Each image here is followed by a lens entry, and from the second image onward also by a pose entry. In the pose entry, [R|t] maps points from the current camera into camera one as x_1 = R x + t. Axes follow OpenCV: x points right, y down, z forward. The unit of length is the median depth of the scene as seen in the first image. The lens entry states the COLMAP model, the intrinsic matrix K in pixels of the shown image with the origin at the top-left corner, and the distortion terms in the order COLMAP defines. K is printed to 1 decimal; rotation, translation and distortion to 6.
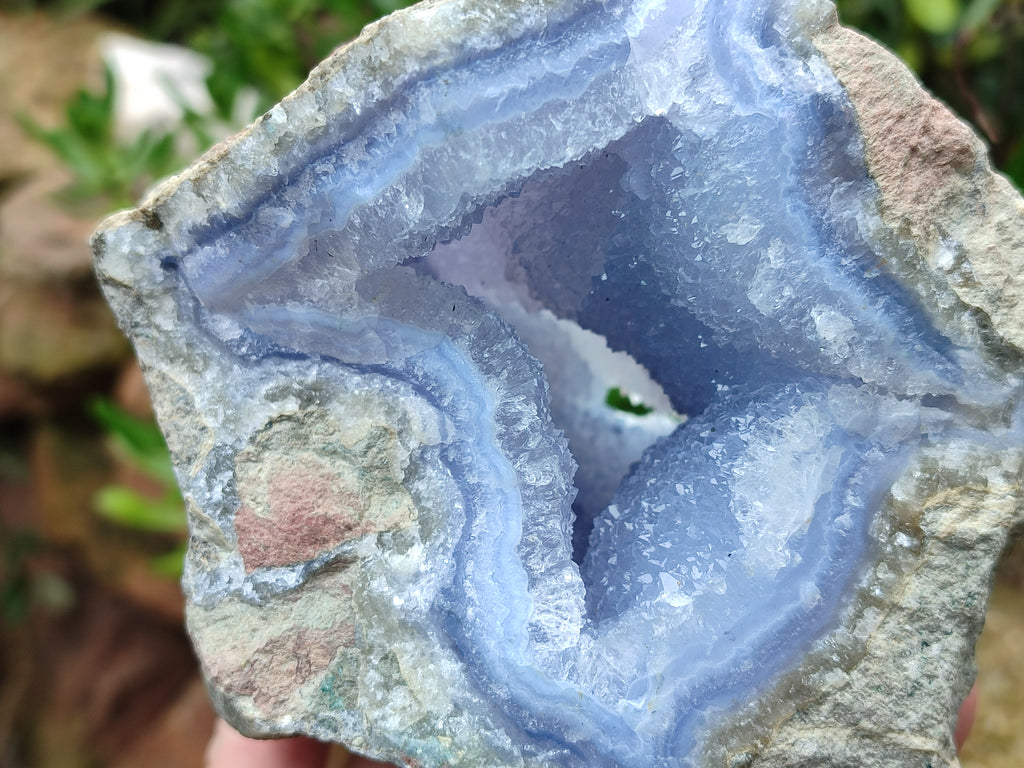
lens RADIAL K [[1488.7, 0, 512.0], [0, 1488.7, 384.0], [0, 0, 1]] dist [0.233307, -1.289915]
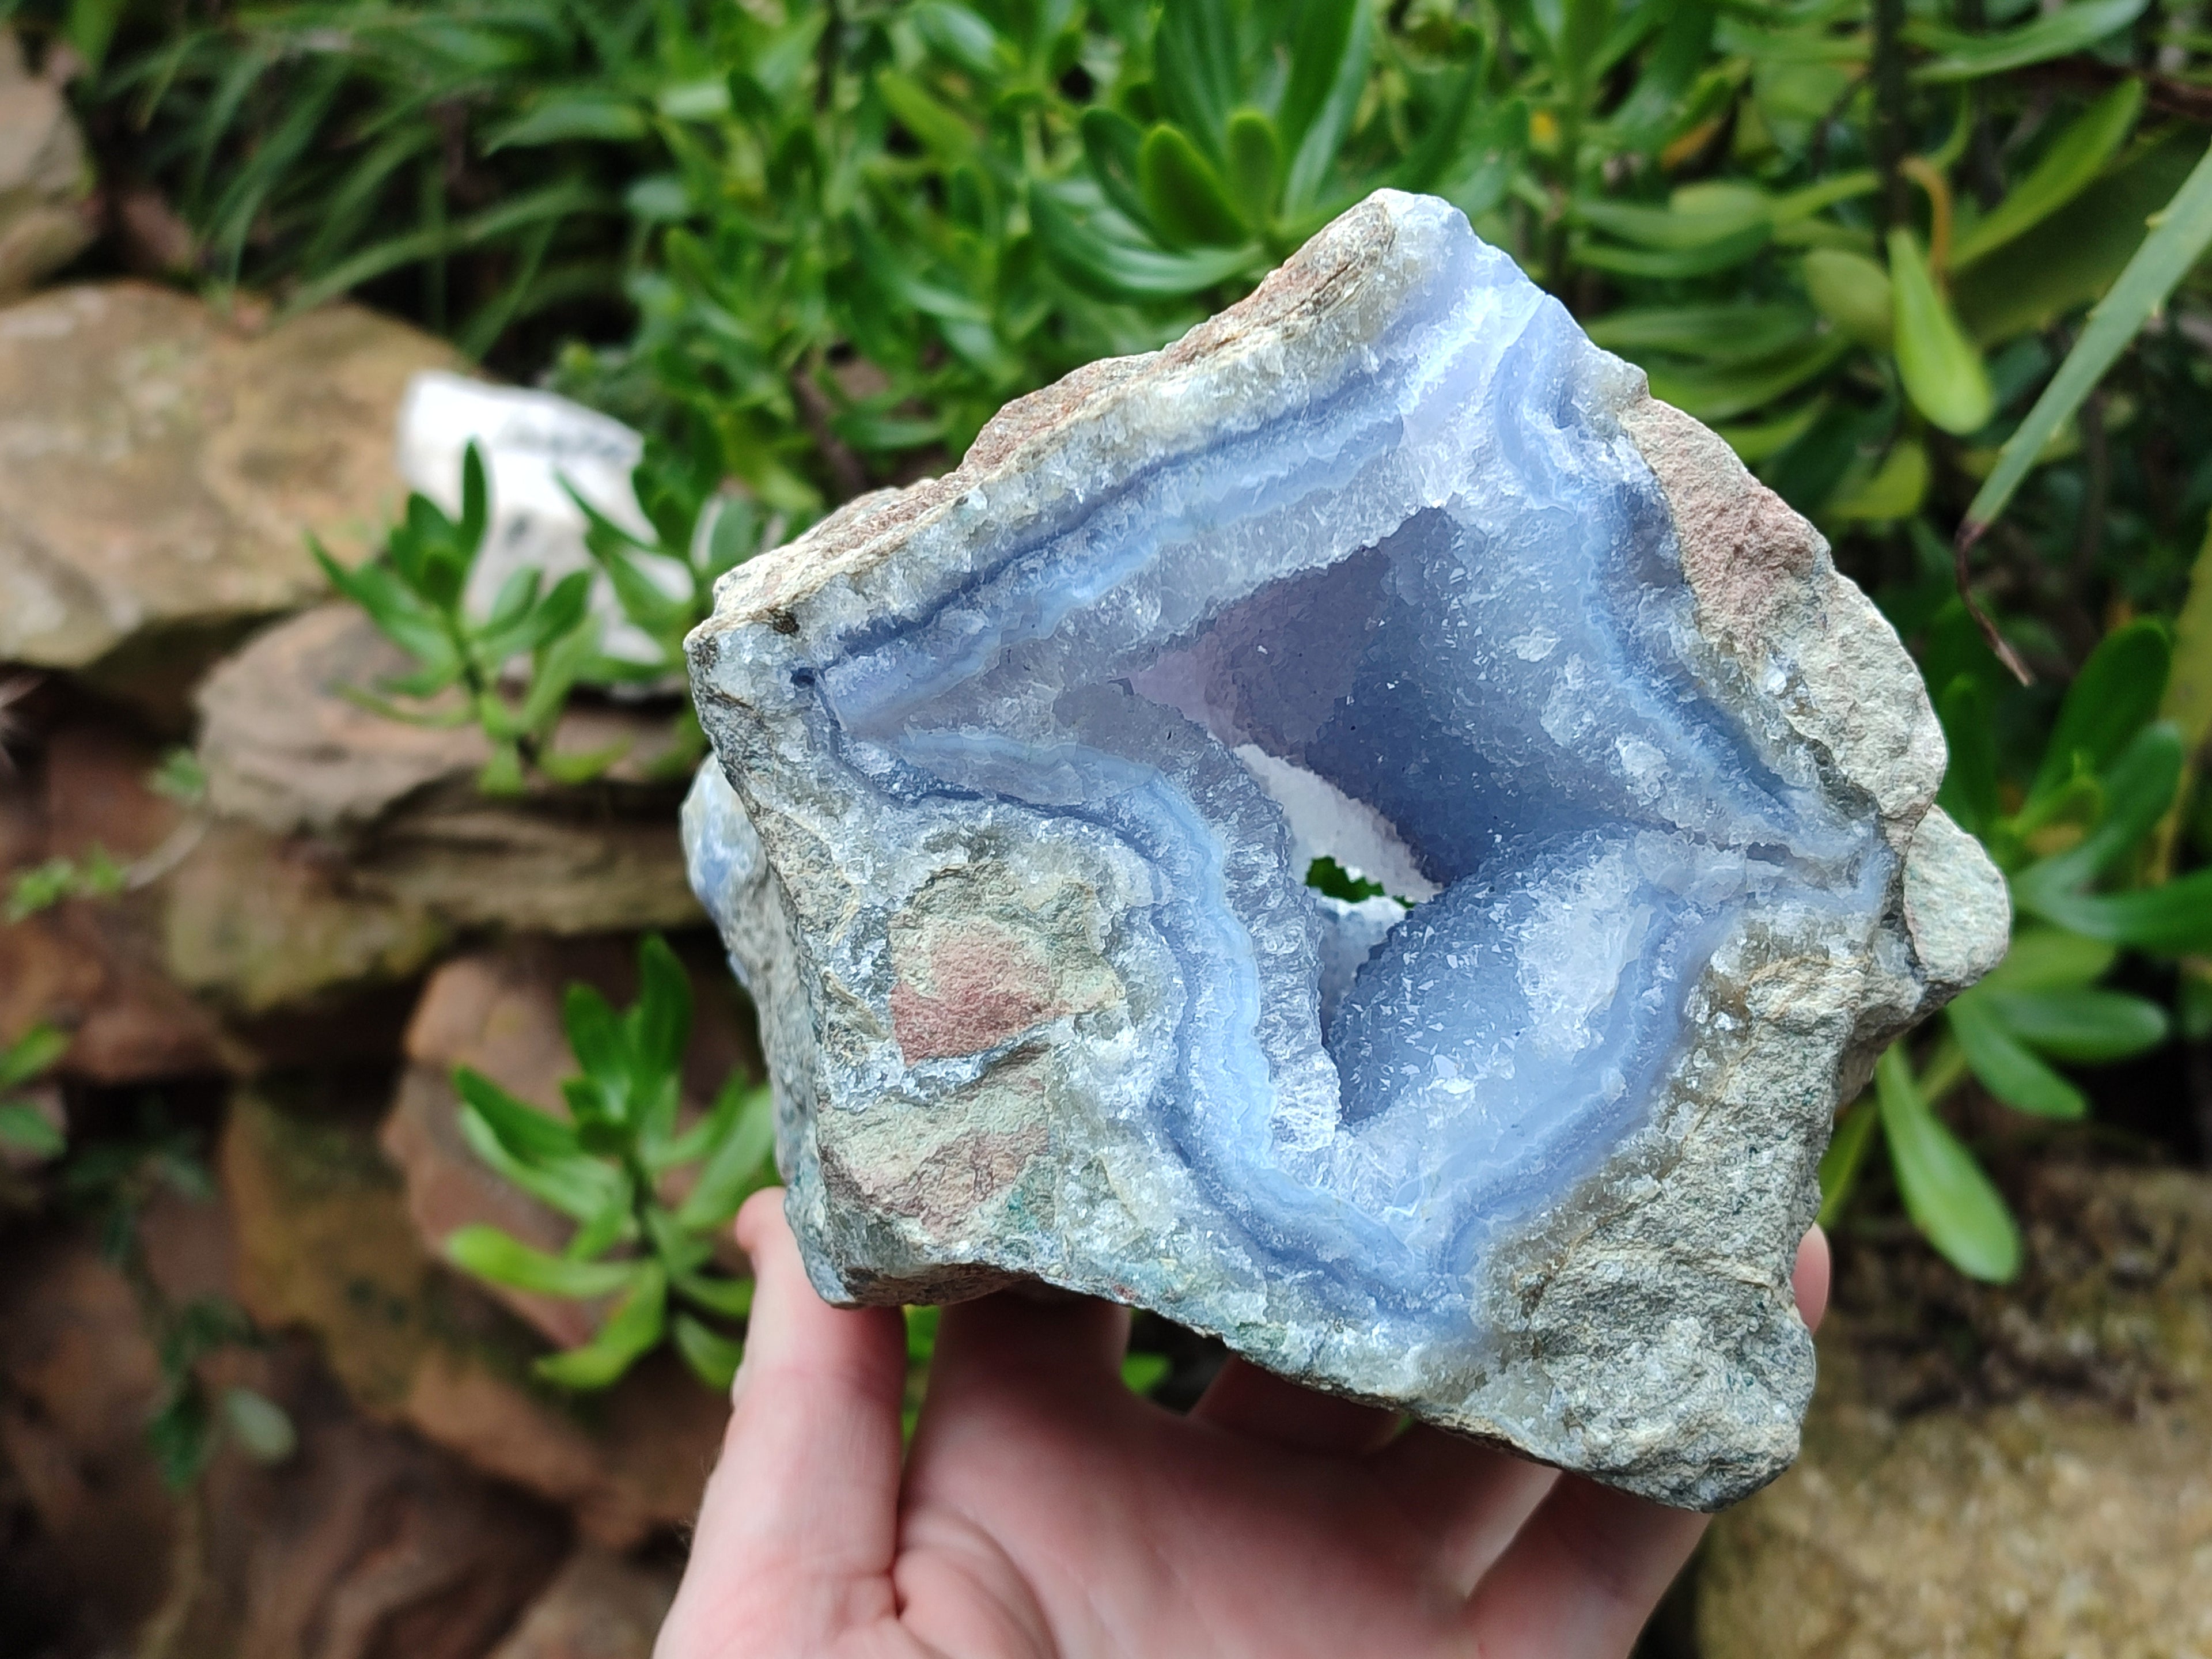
lens RADIAL K [[3279.1, 0, 1078.0], [0, 3279.1, 832.1], [0, 0, 1]] dist [0.268008, -0.040723]
pose [[0.998189, 0.009002, 0.059480, -0.201777], [-0.006770, 0.999269, -0.037628, 0.070782], [-0.059776, 0.037157, 0.997520, -0.790206]]
